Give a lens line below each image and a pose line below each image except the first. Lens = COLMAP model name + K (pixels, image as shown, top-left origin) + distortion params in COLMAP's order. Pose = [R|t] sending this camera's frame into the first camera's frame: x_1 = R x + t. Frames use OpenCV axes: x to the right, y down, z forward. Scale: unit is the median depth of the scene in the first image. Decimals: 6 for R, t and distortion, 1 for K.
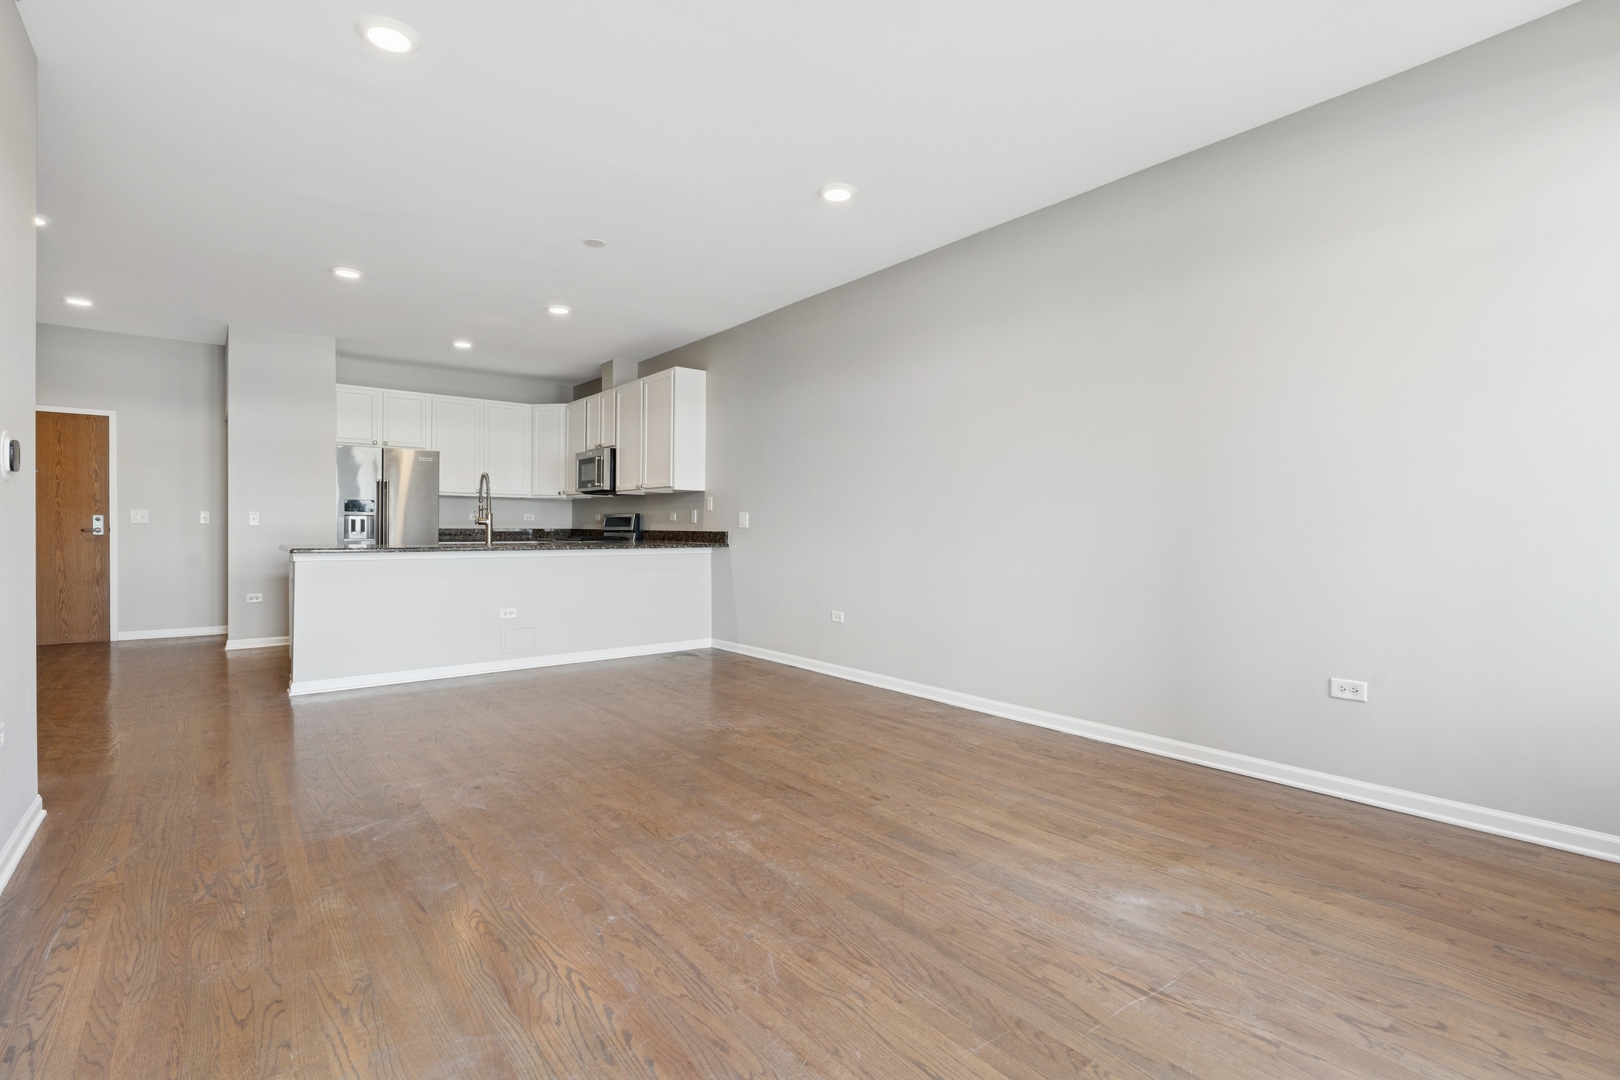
lens RADIAL K [[757.3, 0, 810.8], [0, 757.3, 531.3], [0, 0, 1]] dist [0.000029, -0.000061]
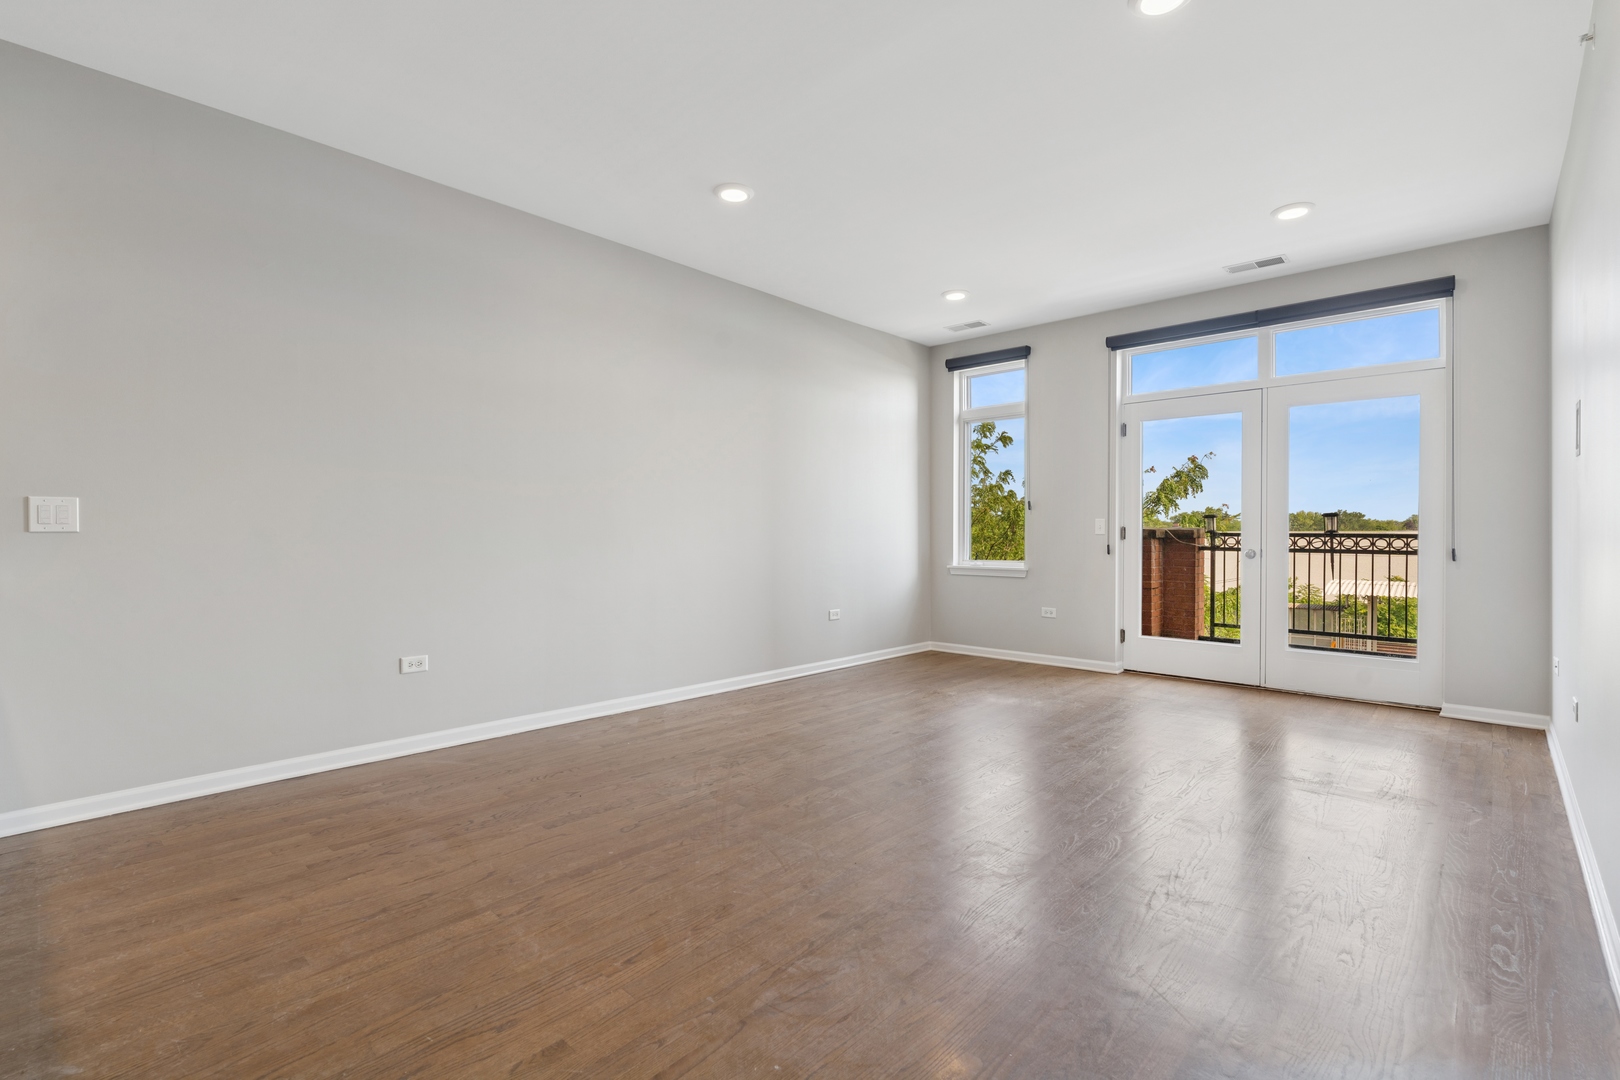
lens RADIAL K [[740.7, 0, 810.0], [0, 740.7, 540.0], [0, 0, 1]] dist [0.000429, -0.000186]
pose [[-0.150919, -0.014819, 0.988435, -1.126660], [0.001950, 0.999881, 0.015288, -0.012616], [-0.988544, 0.004235, -0.150872, 1.268372]]
